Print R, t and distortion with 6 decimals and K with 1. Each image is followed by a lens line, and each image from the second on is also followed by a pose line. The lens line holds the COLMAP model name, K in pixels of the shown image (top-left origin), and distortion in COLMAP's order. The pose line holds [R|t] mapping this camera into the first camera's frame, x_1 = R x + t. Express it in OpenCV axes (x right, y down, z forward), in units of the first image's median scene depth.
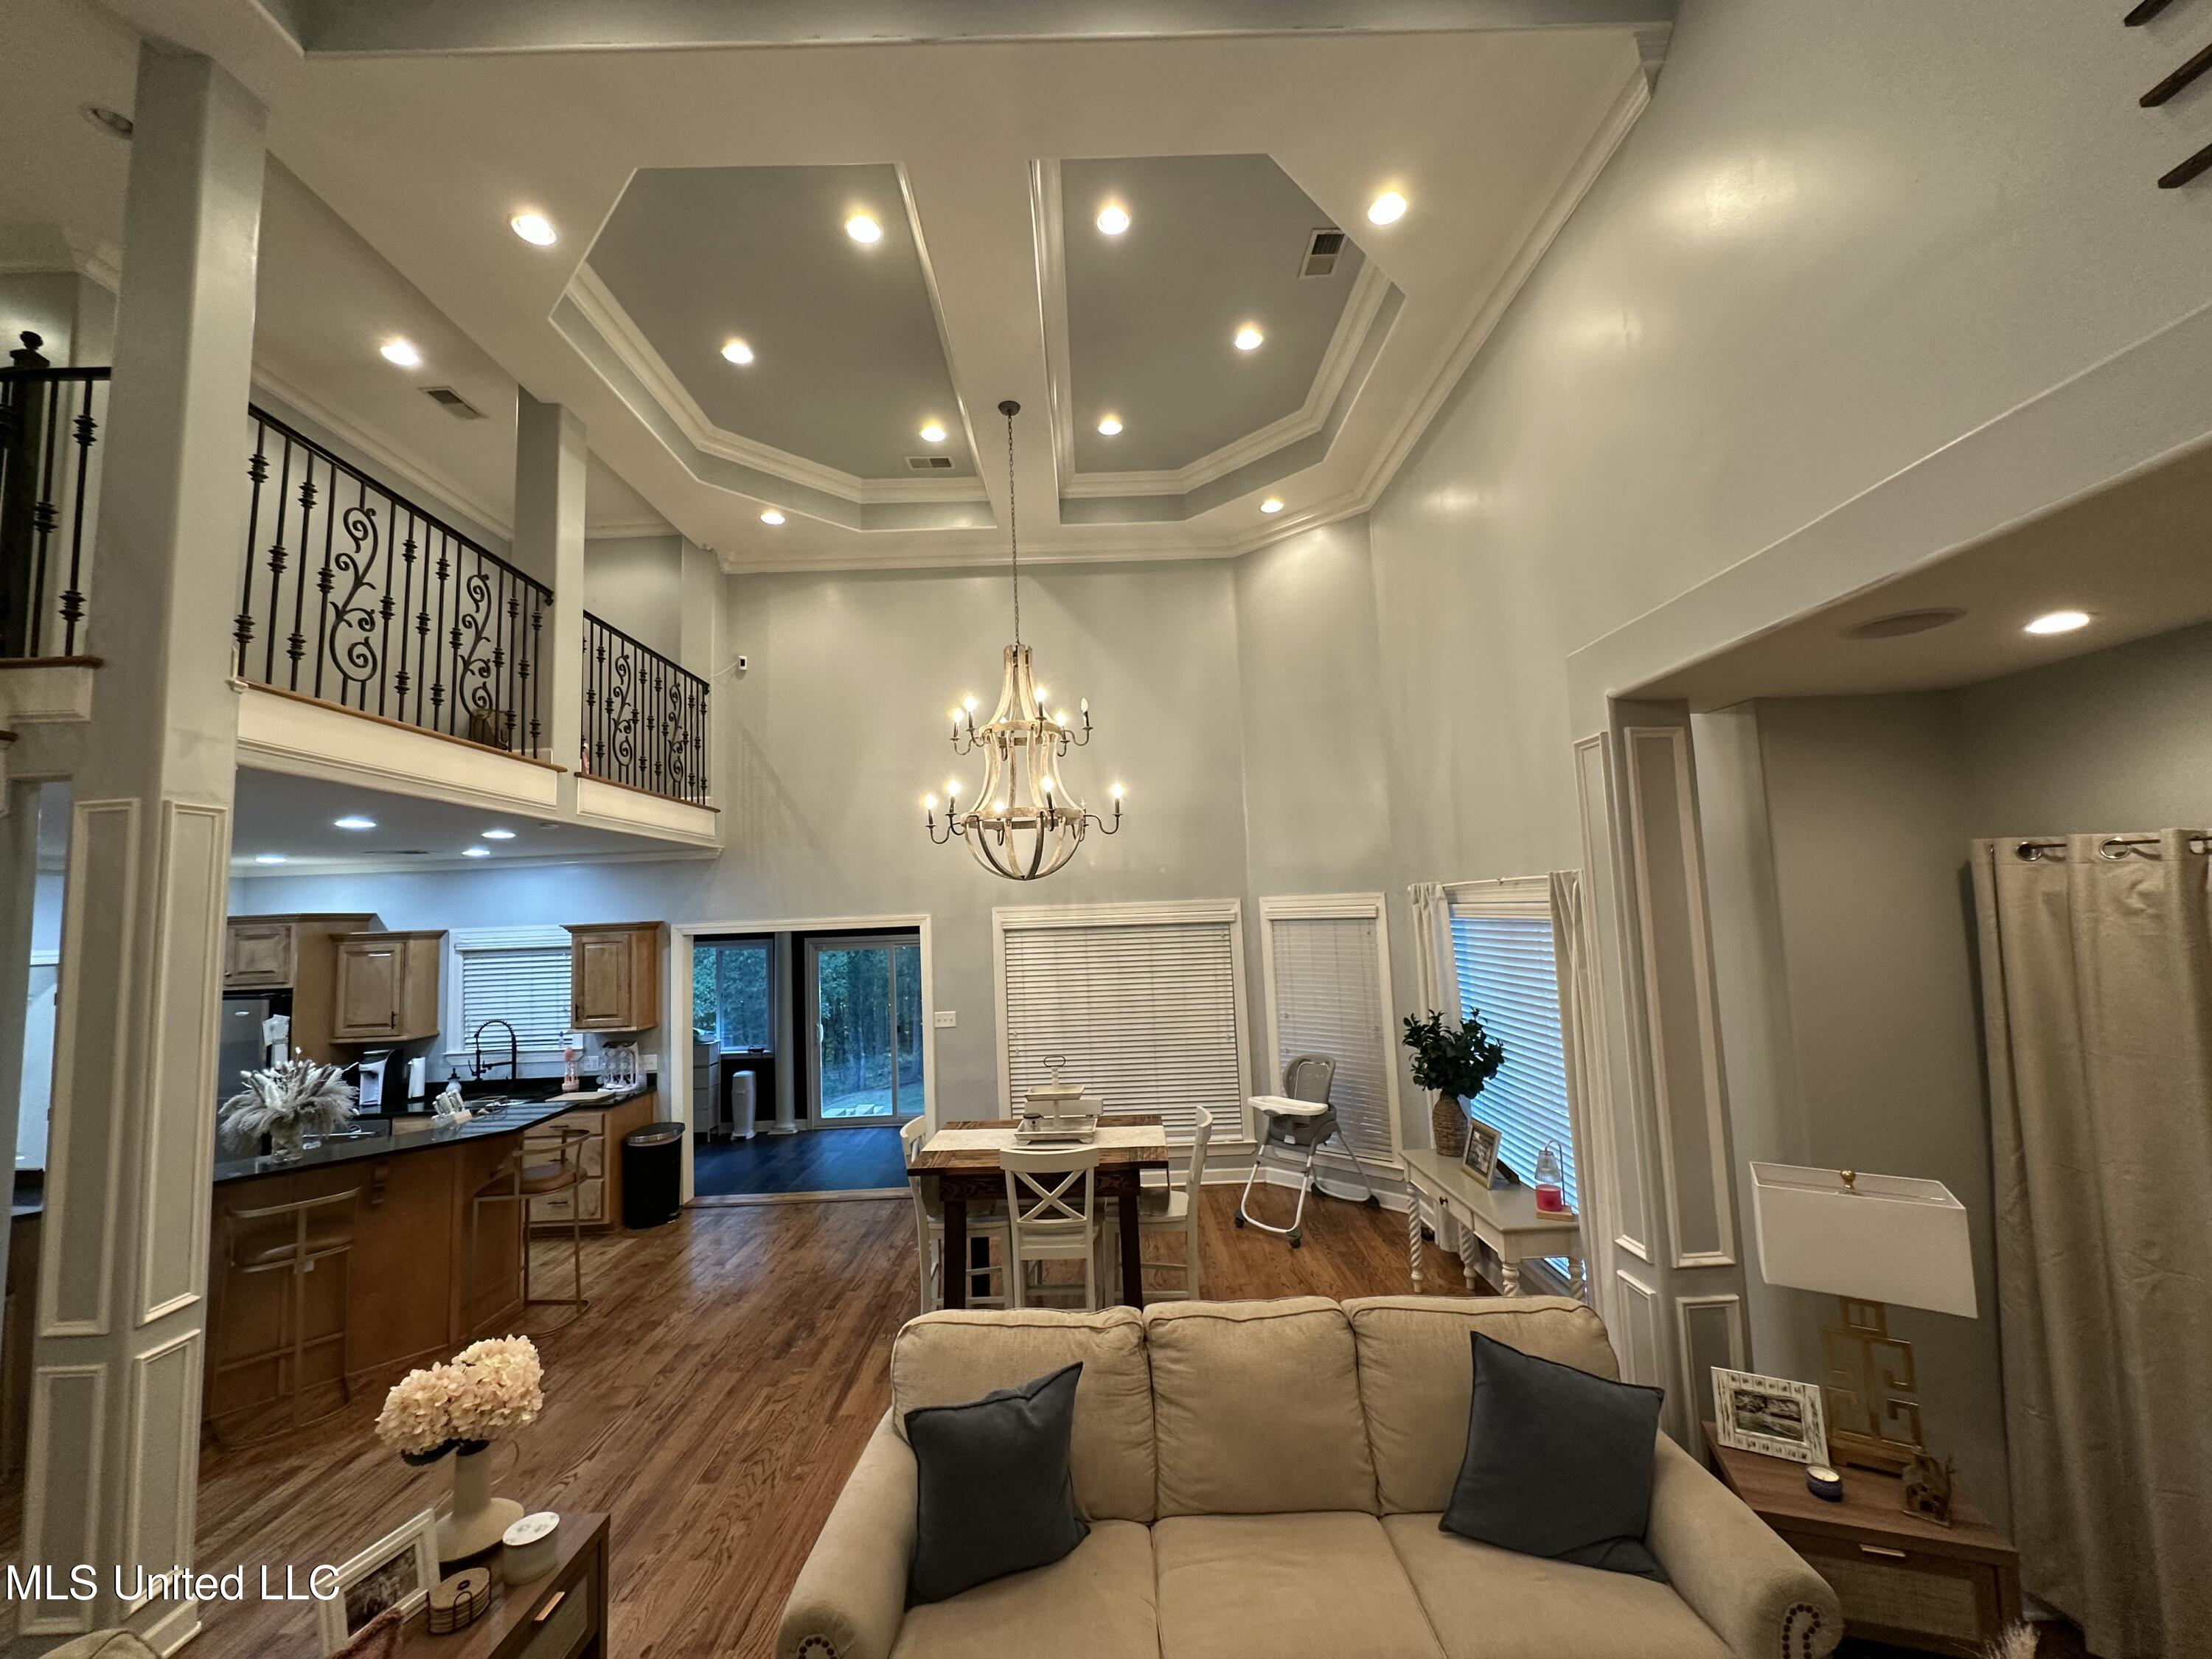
lens RADIAL K [[878.3, 0, 1108.6], [0, 878.3, 830.8], [0, 0, 1]] dist [-0.005767, 0.000418]
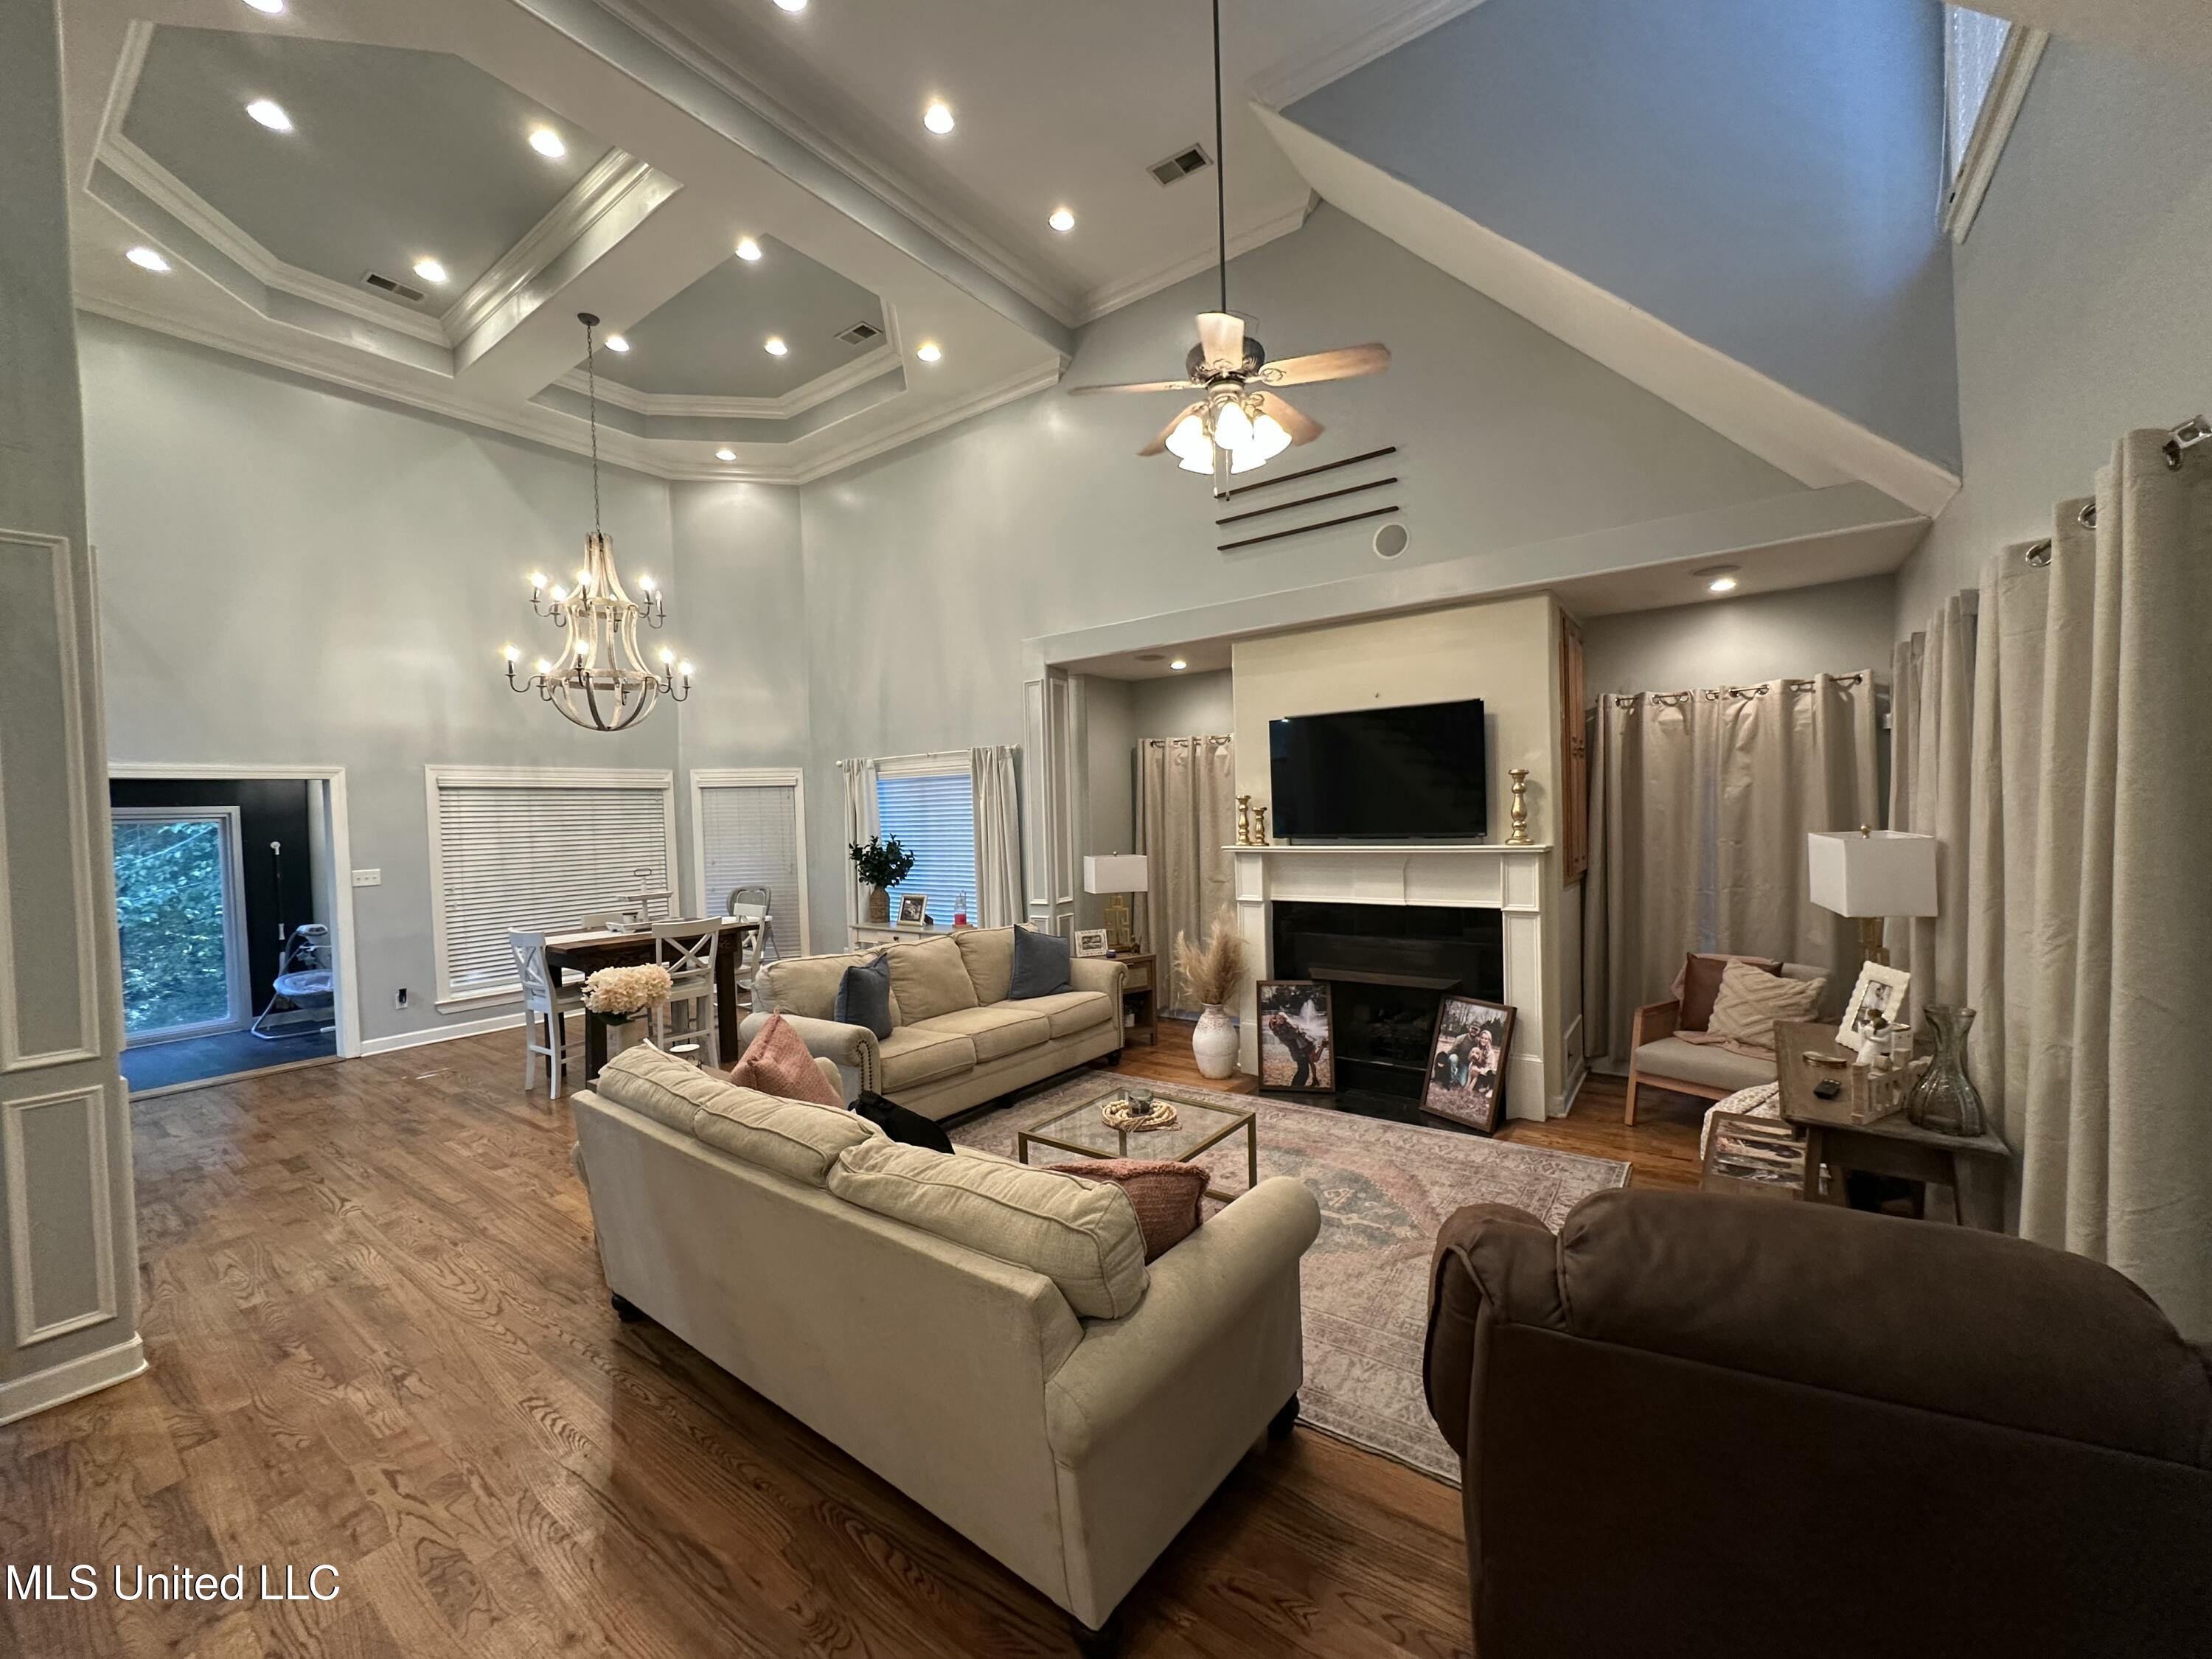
lens RADIAL K [[878.3, 0, 1108.1], [0, 878.3, 830.2], [0, 0, 1]] dist [-0.005767, 0.000418]
pose [[0.597717, 0.003712, 0.801698, -0.490272], [-0.066300, 0.996793, 0.044816, 0.070193], [-0.798961, -0.079940, 0.596046, -0.221061]]
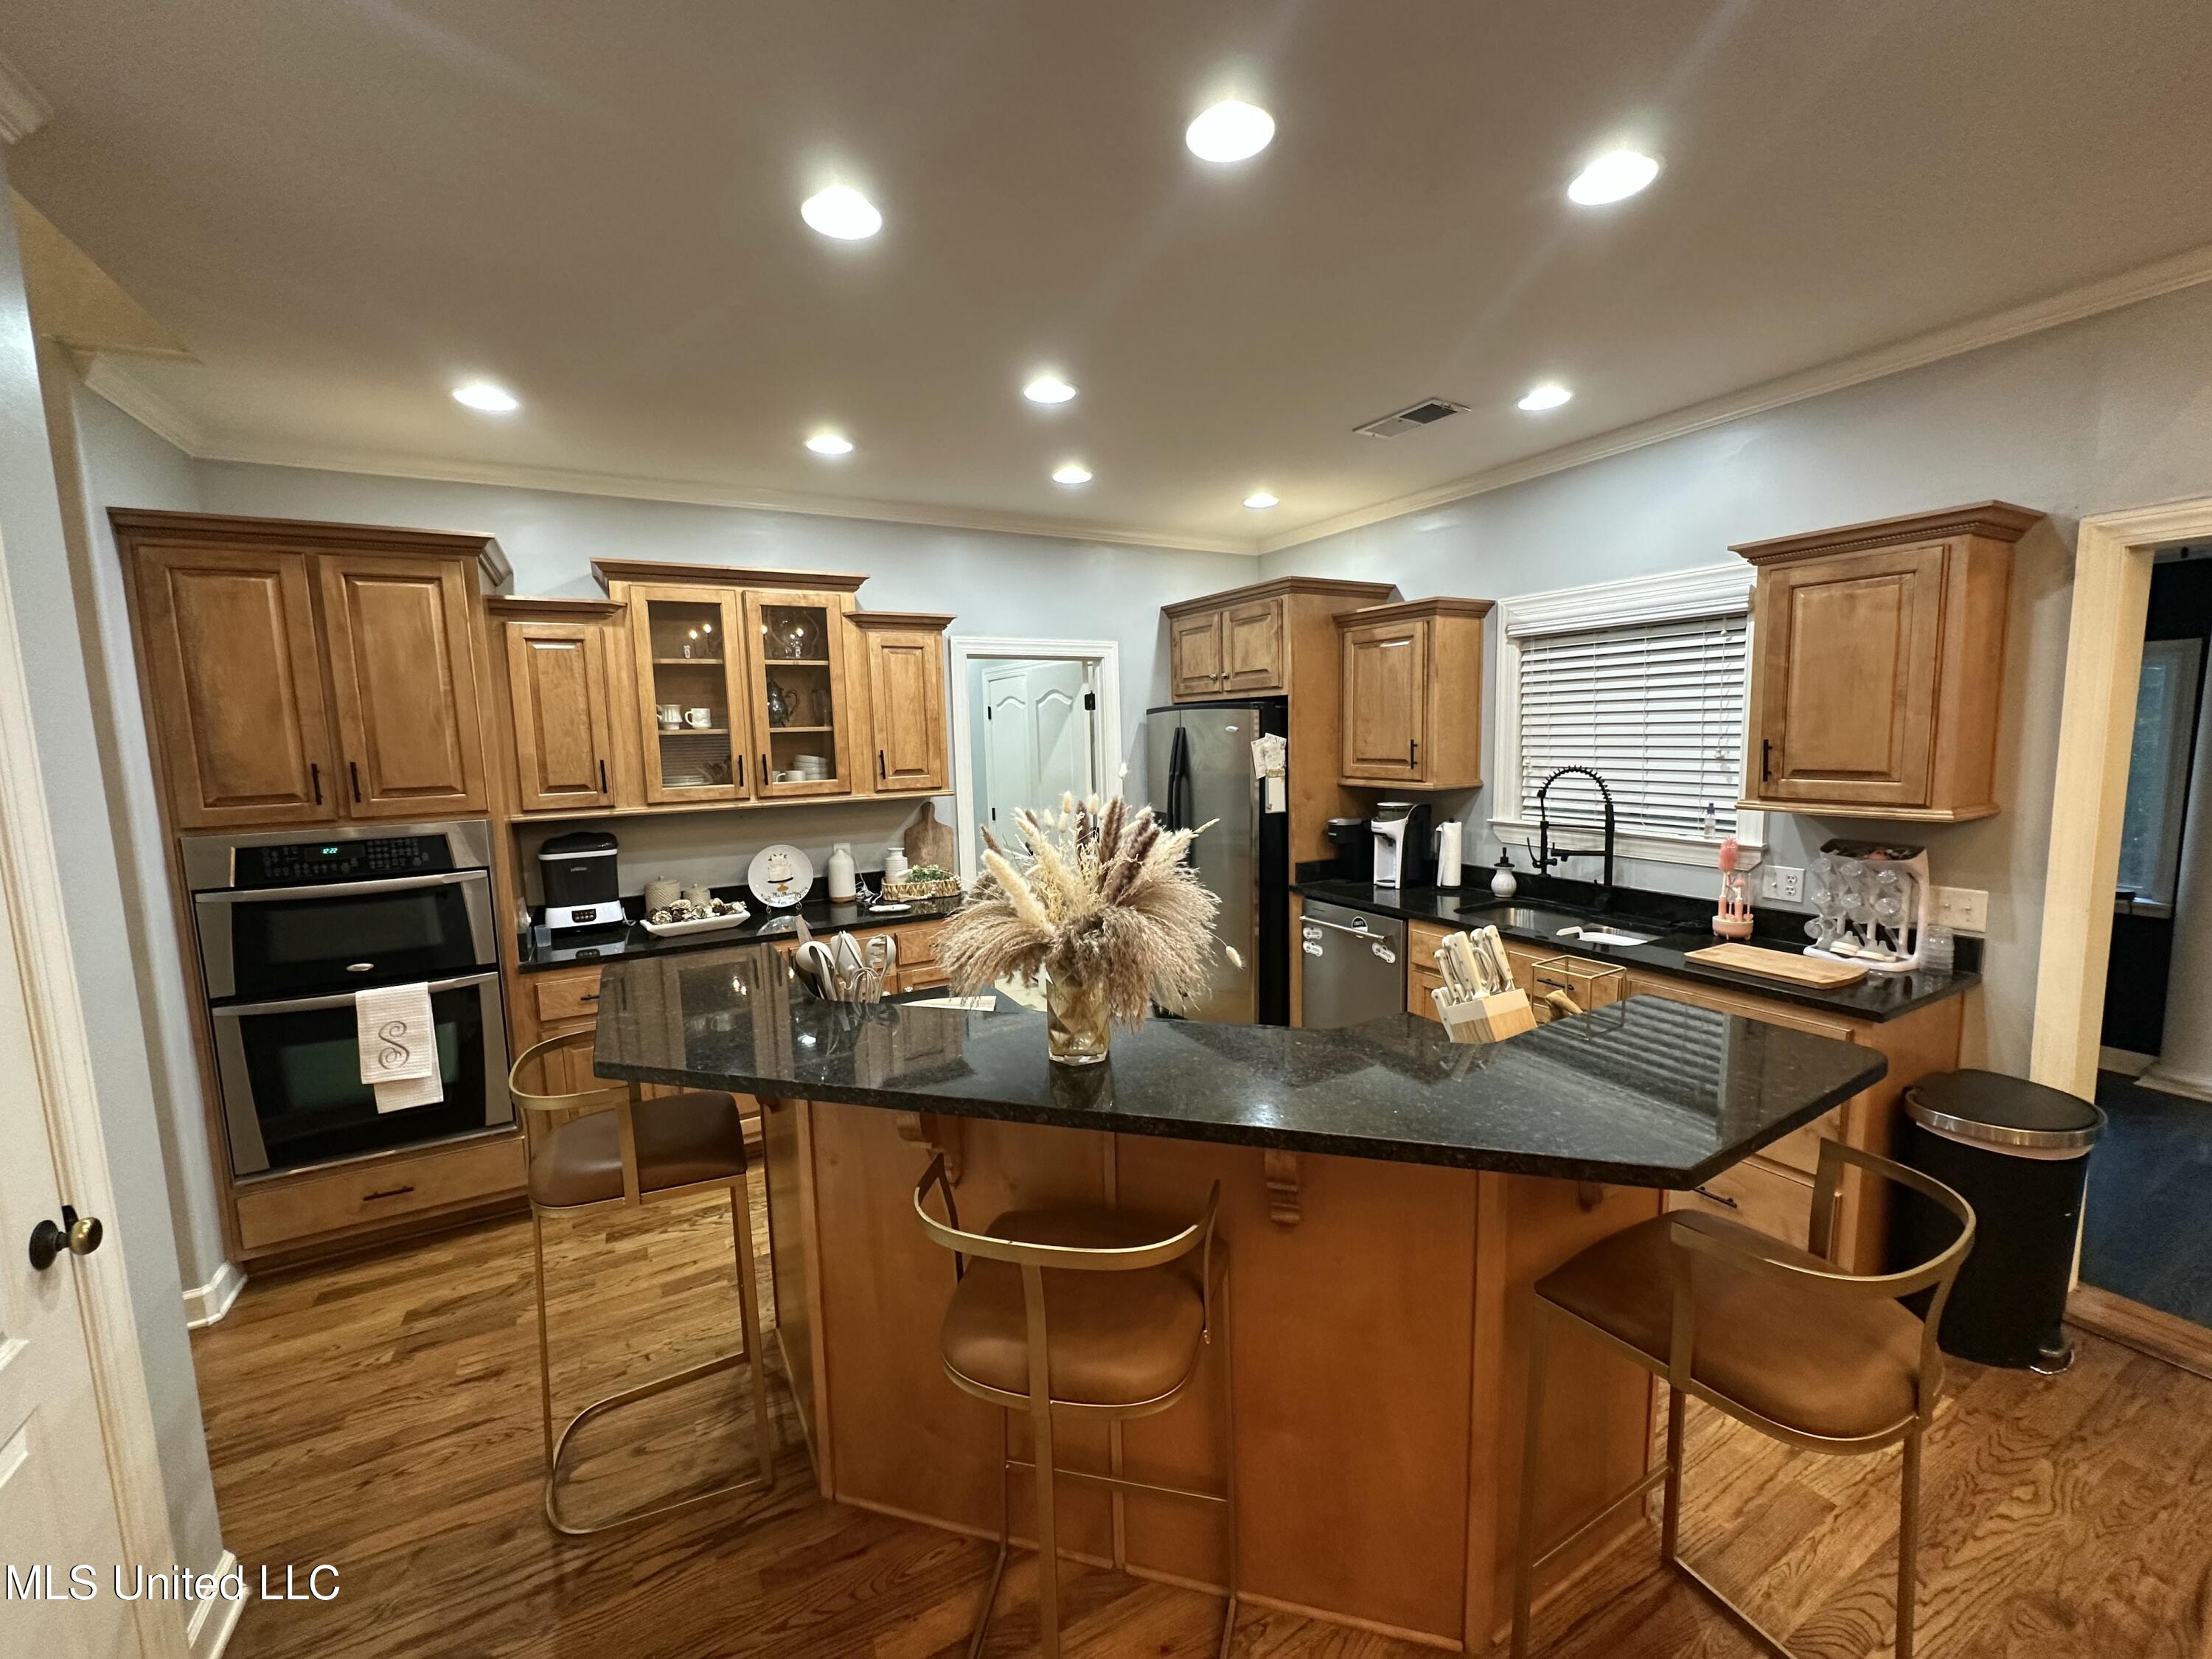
lens RADIAL K [[878.3, 0, 1102.6], [0, 878.3, 836.1], [0, 0, 1]] dist [-0.005767, 0.000418]
pose [[0.472351, 0.135138, -0.870989, -0.389997], [0.088048, 0.975999, 0.199180, 0.132358], [0.877002, -0.170772, 0.449116, 0.535482]]
